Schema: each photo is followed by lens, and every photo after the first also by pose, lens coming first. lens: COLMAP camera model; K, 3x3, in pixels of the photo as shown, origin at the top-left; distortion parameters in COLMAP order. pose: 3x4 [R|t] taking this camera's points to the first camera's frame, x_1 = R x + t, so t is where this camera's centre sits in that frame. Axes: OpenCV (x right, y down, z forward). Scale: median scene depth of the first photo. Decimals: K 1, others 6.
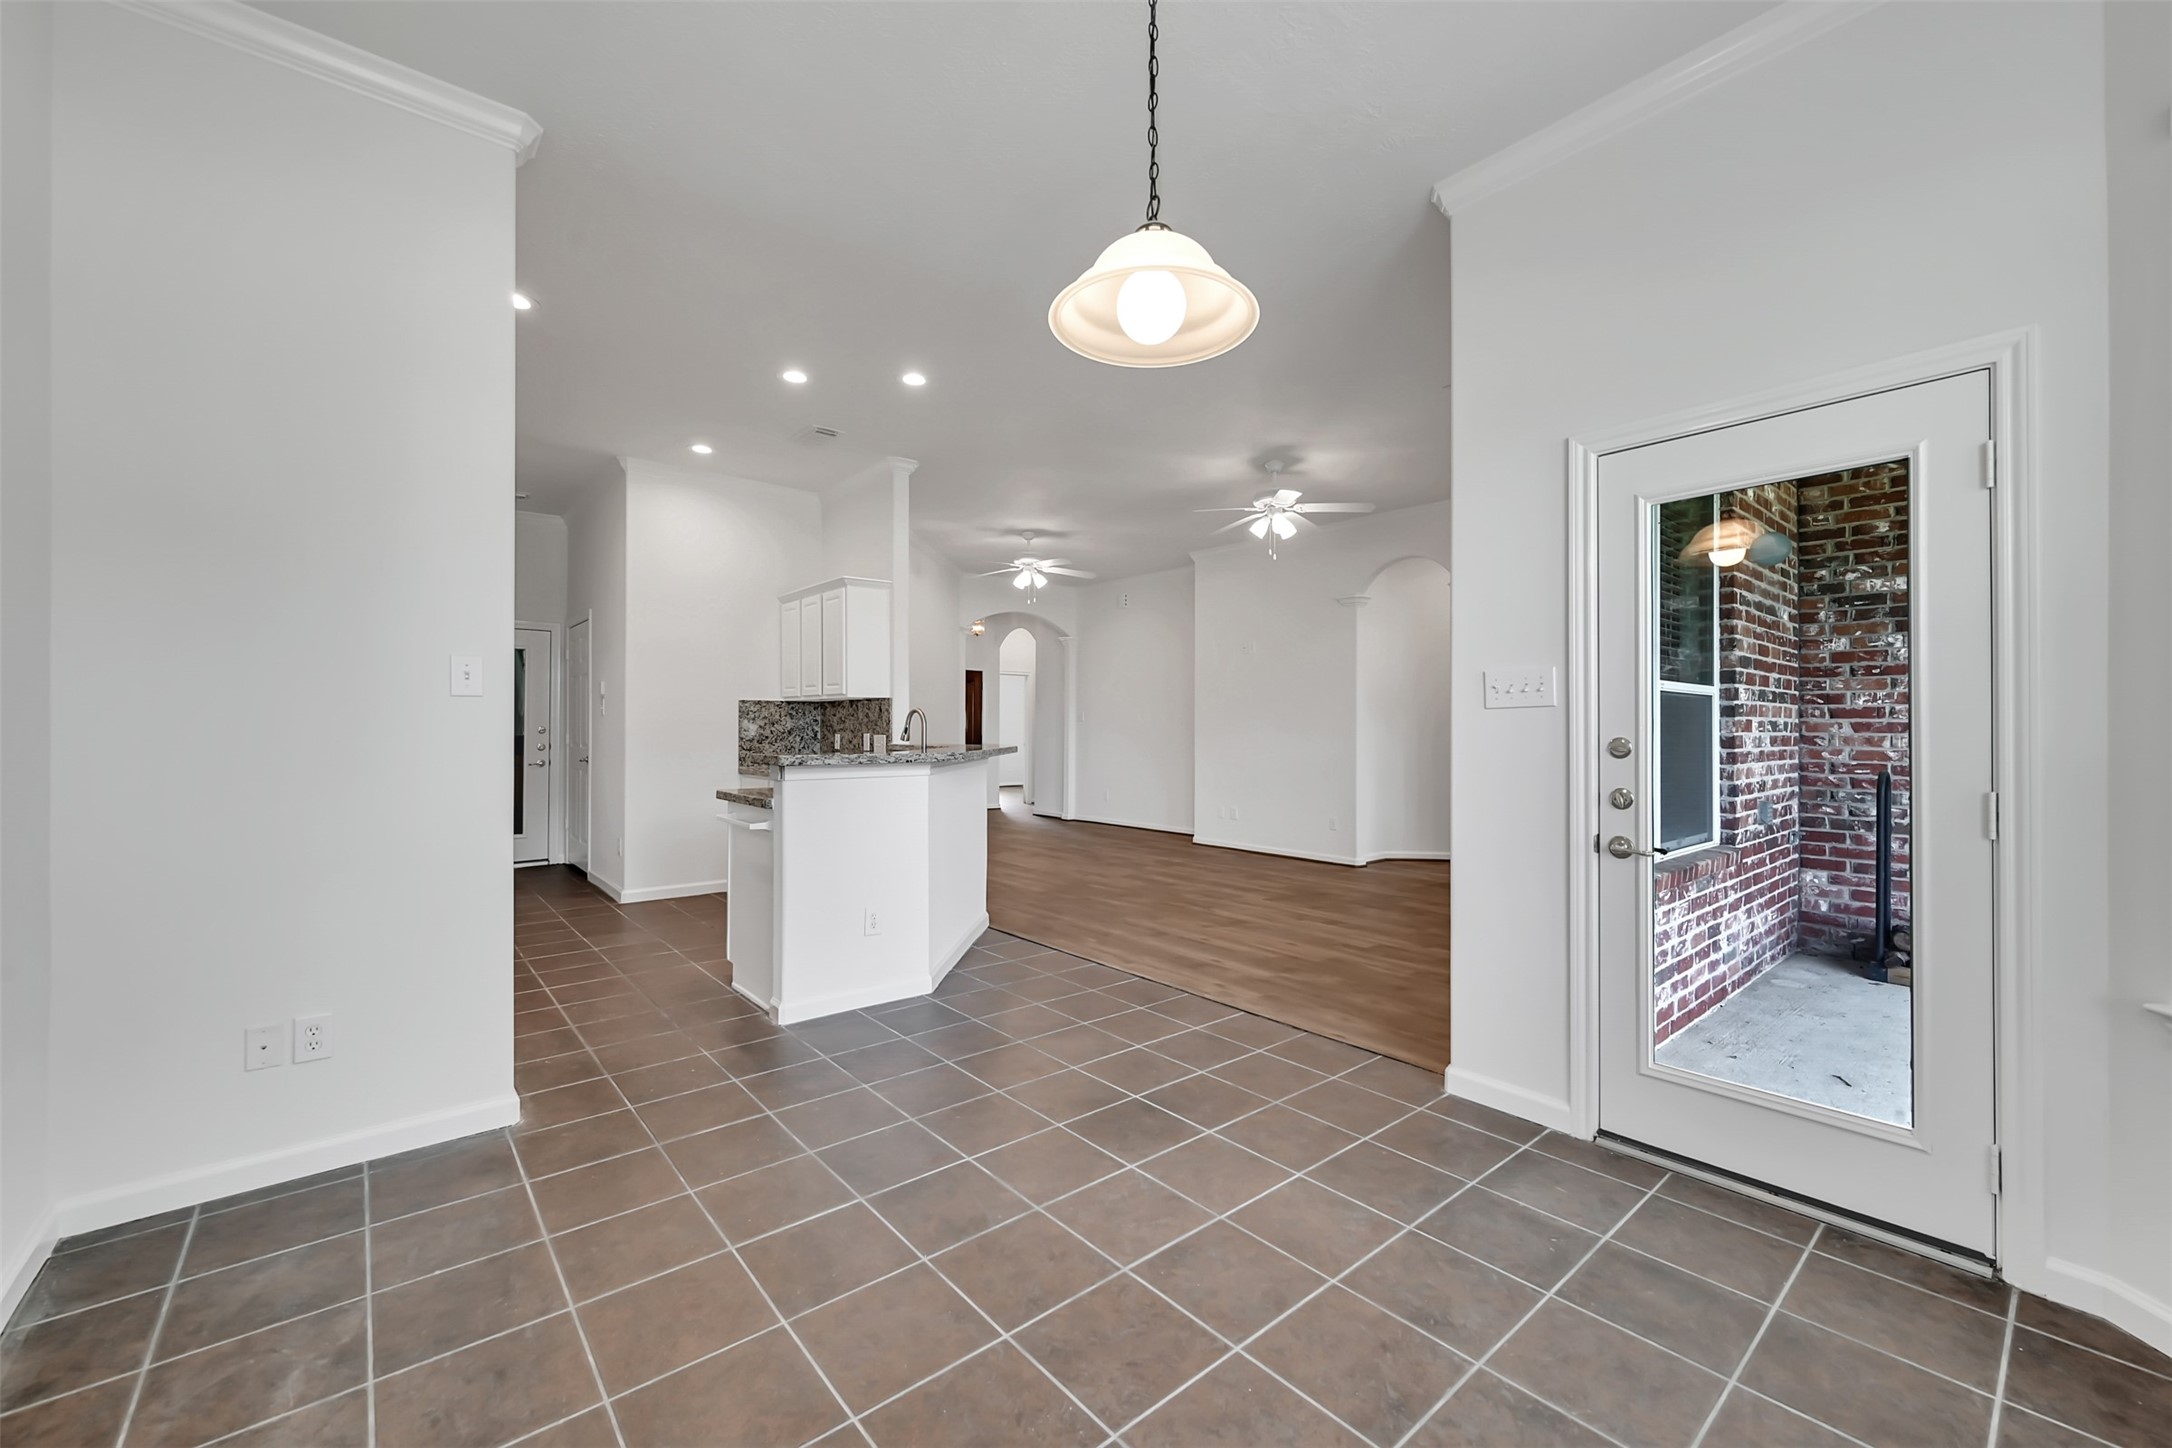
lens RADIAL K [[861.9, 0, 1075.2], [0, 861.9, 714.8], [0, 0, 1]] dist [-0.027351, 0.000013]
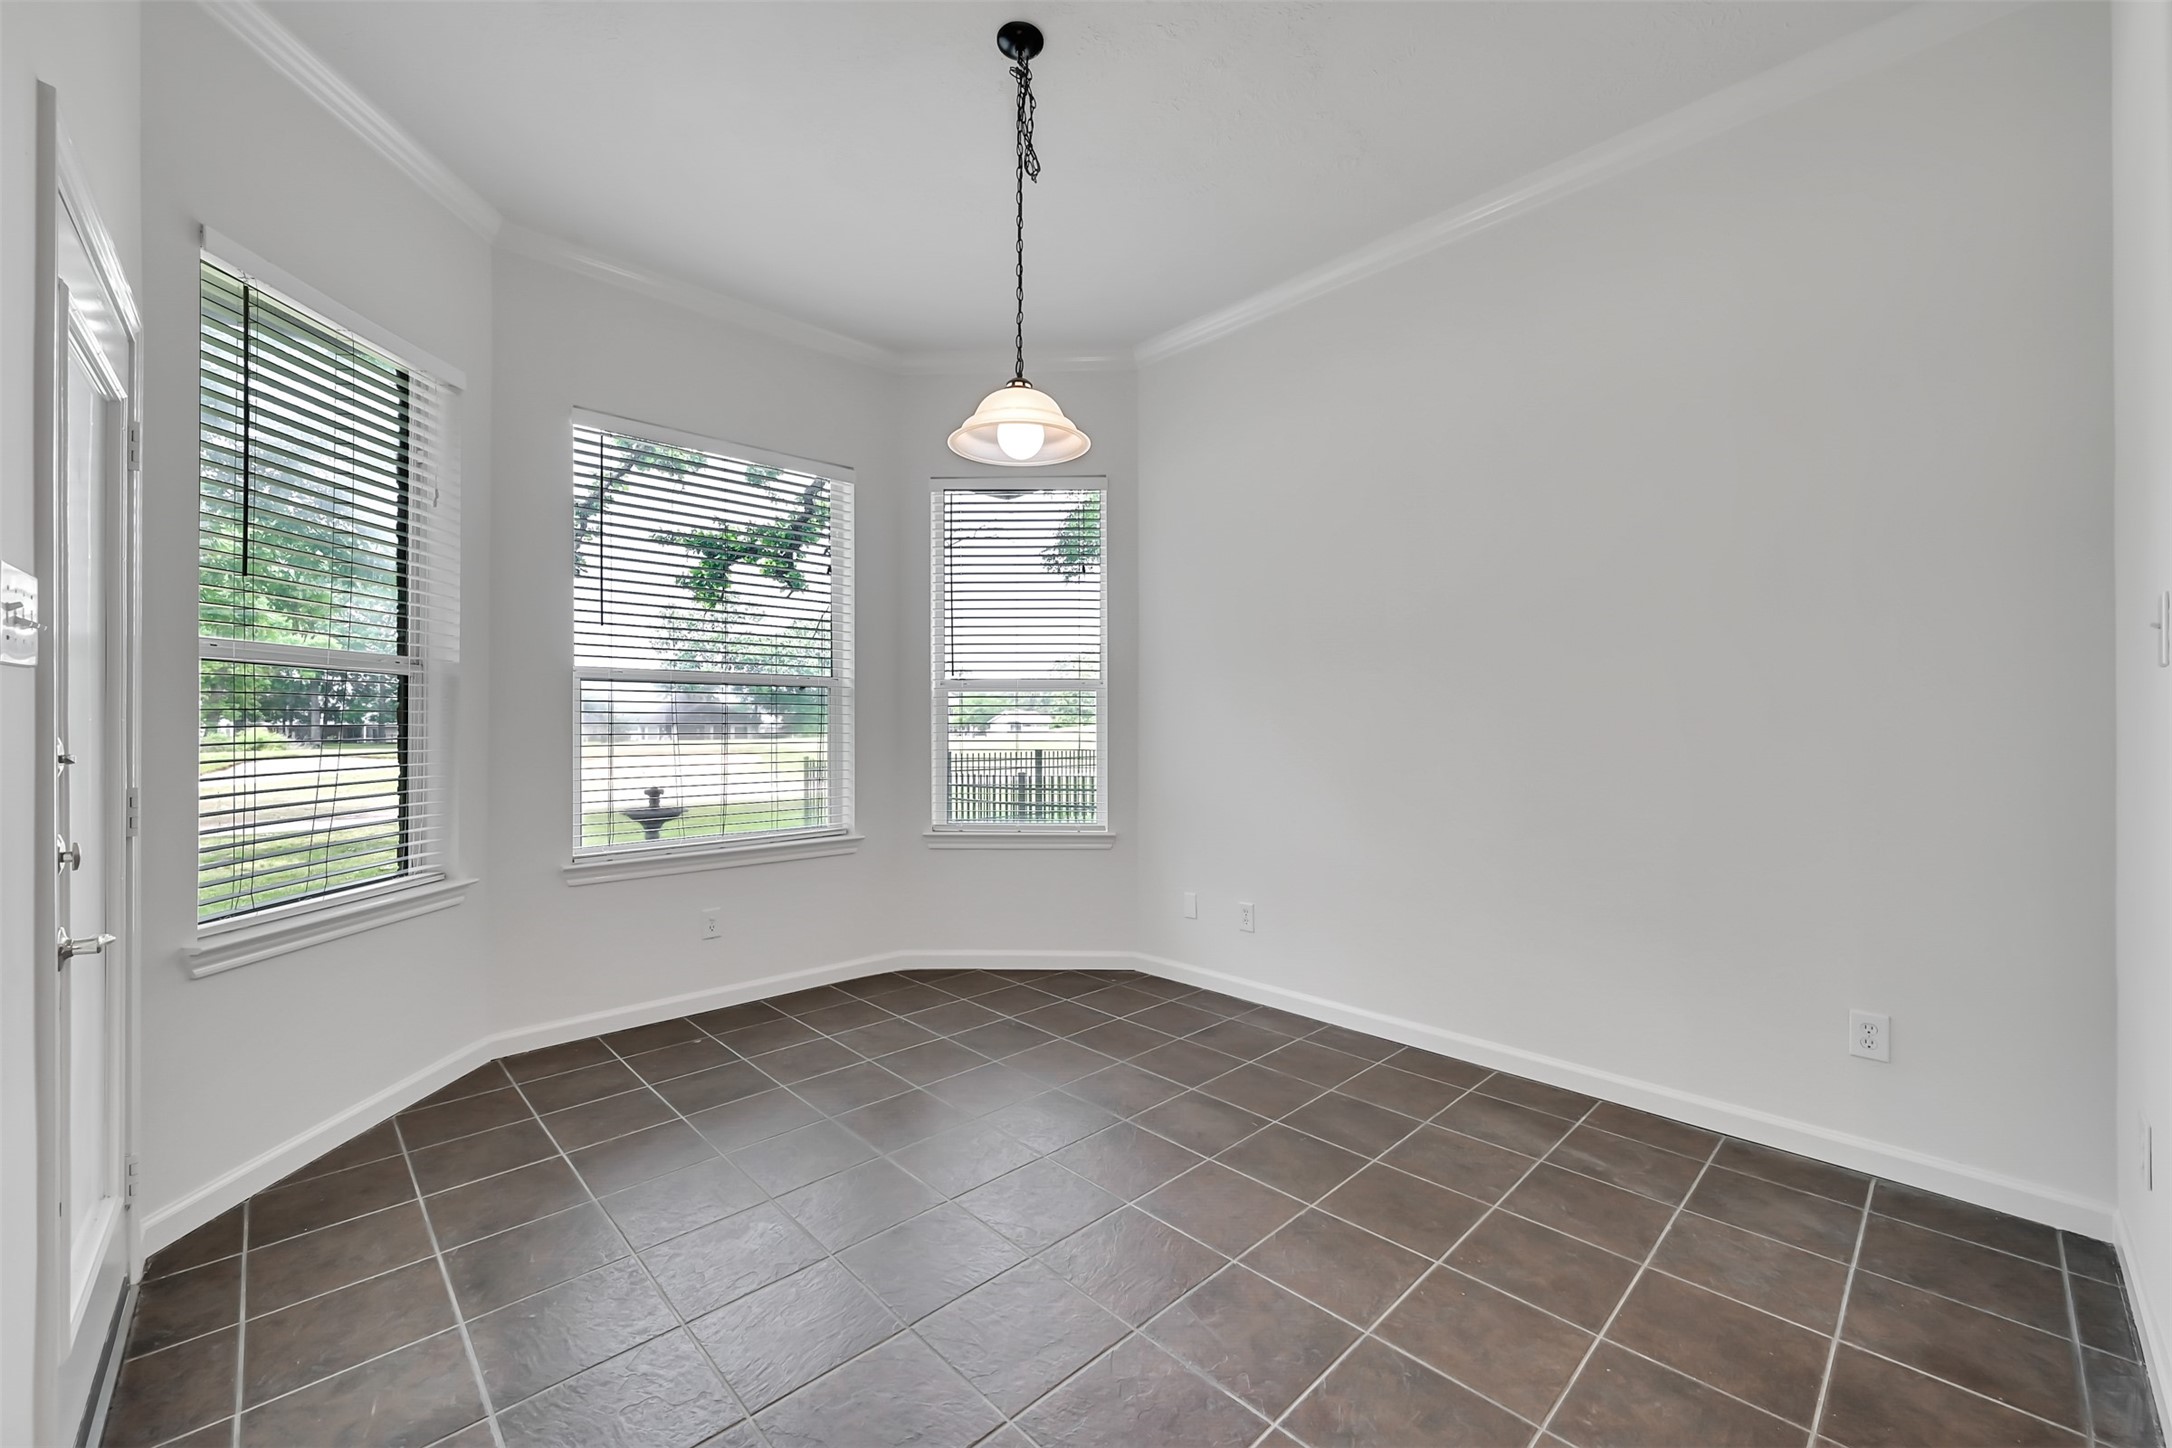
lens RADIAL K [[856.7, 0, 1086.0], [0, 856.7, 724.0], [0, 0, 1]] dist [-0.002187, 0.000390]
pose [[-0.997502, -0.001067, -0.070627, 0.017030], [0.000558, 0.999736, -0.022983, 0.010139], [0.070632, -0.022965, -0.997238, 0.514000]]
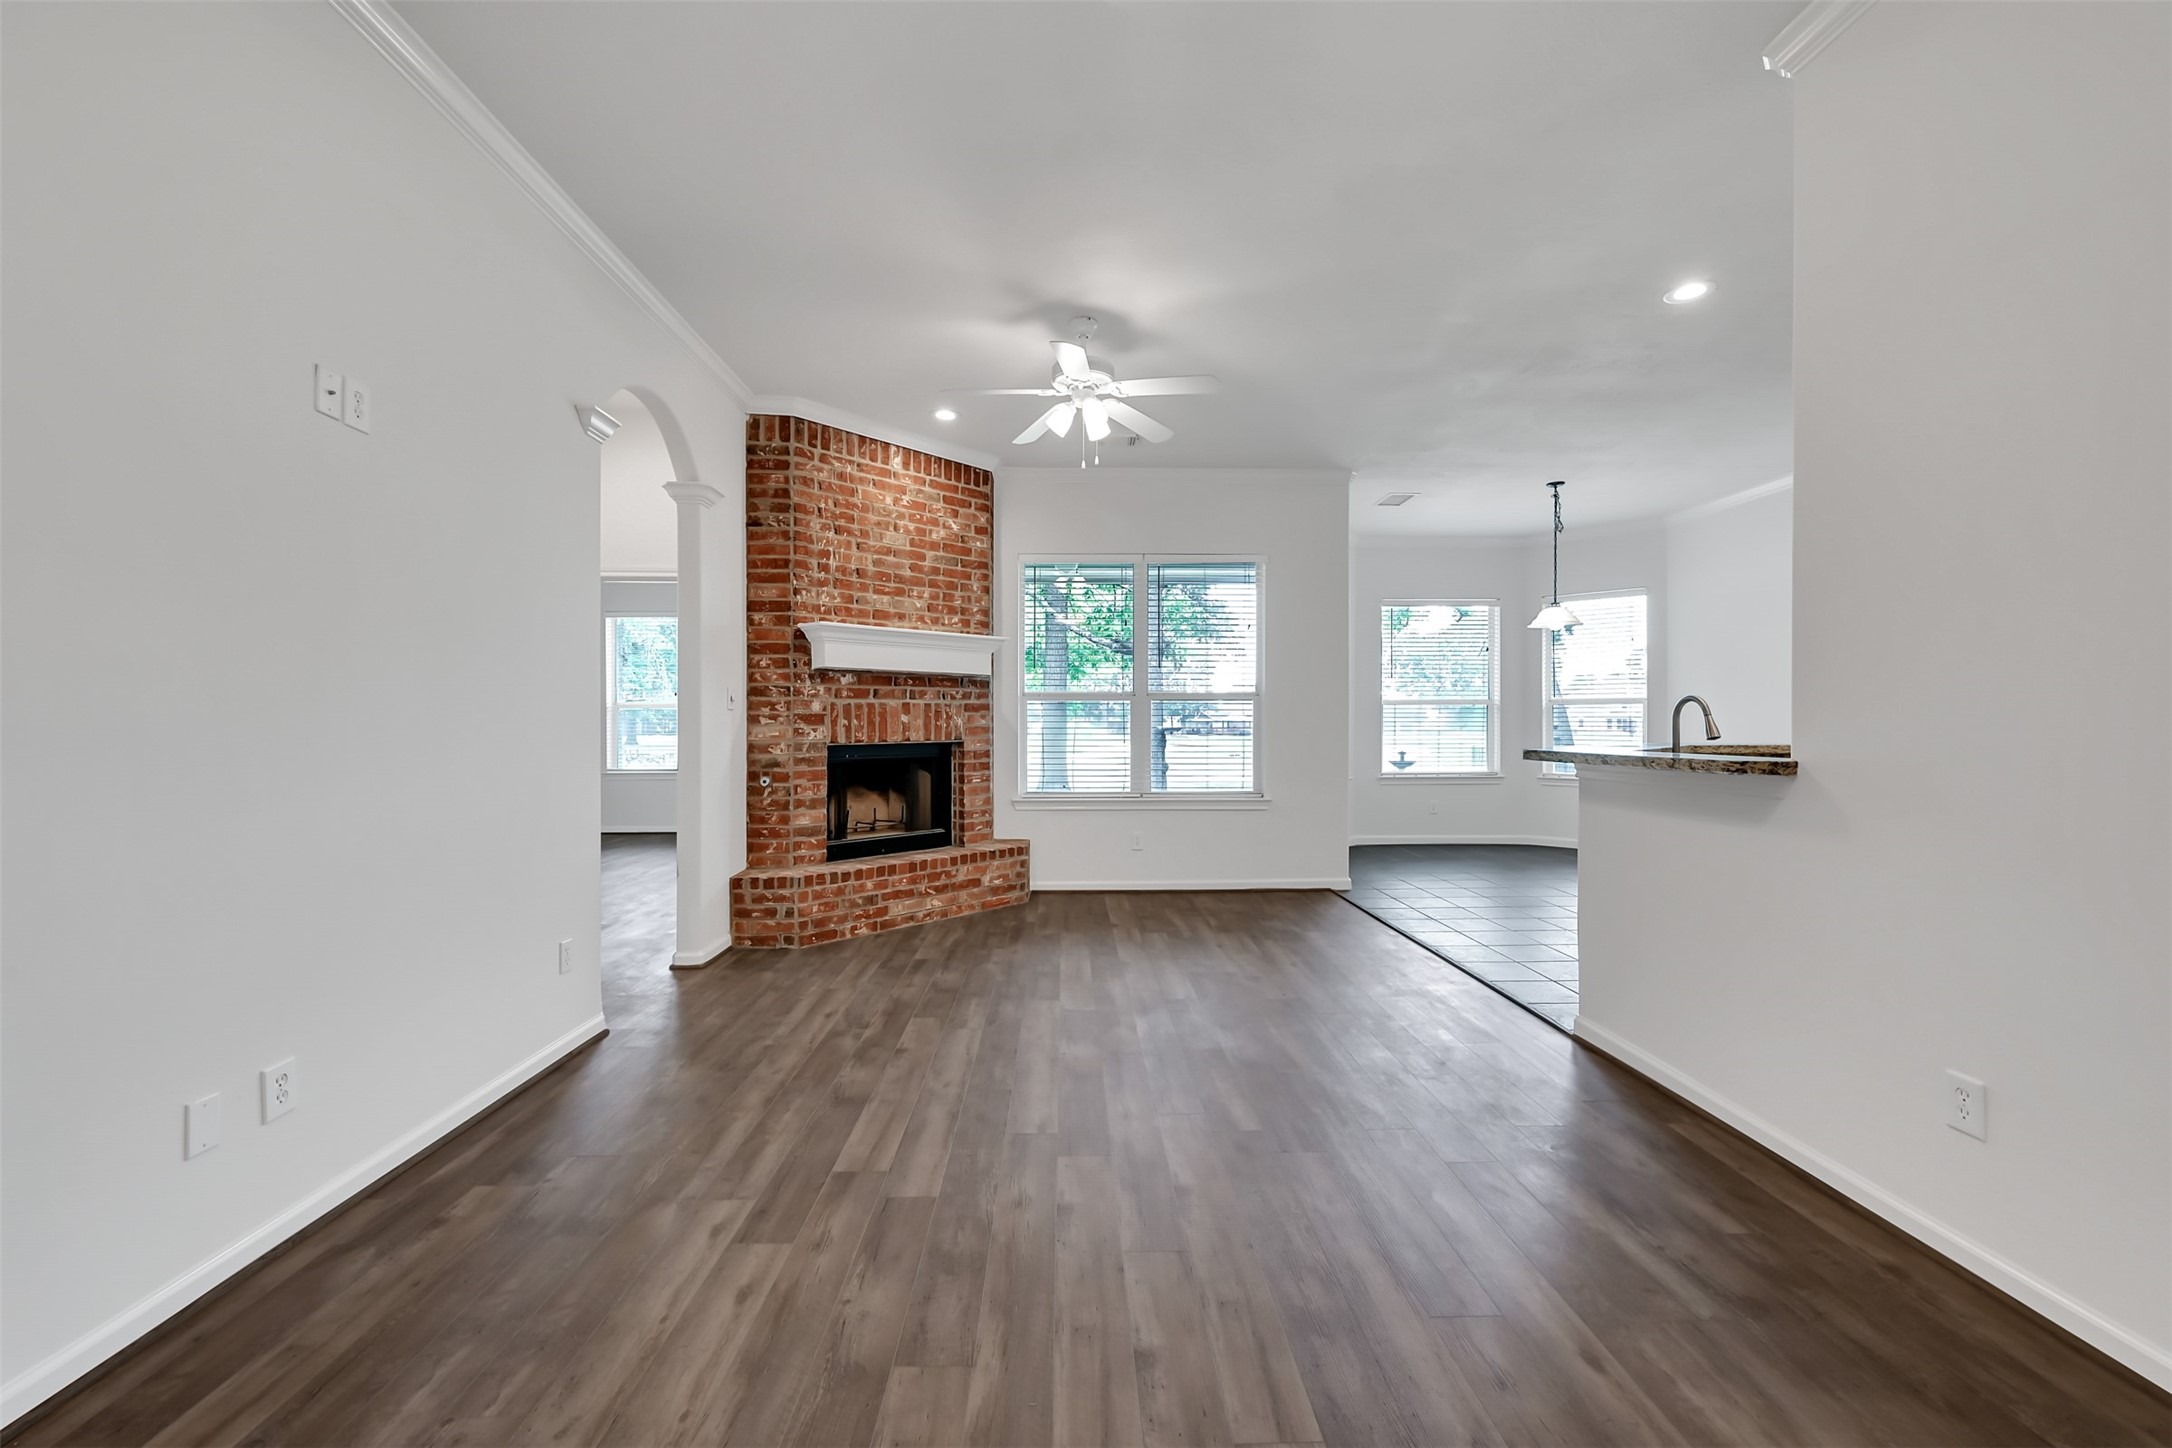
lens RADIAL K [[853.2, 0, 1083.1], [0, 853.2, 723.0], [0, 0, 1]] dist [-0.001074, 0.000141]
pose [[-0.781121, -0.003742, 0.624368, -0.165856], [-0.012829, 0.999867, -0.010057, 0.018204], [-0.624247, -0.015866, -0.781066, 1.260770]]
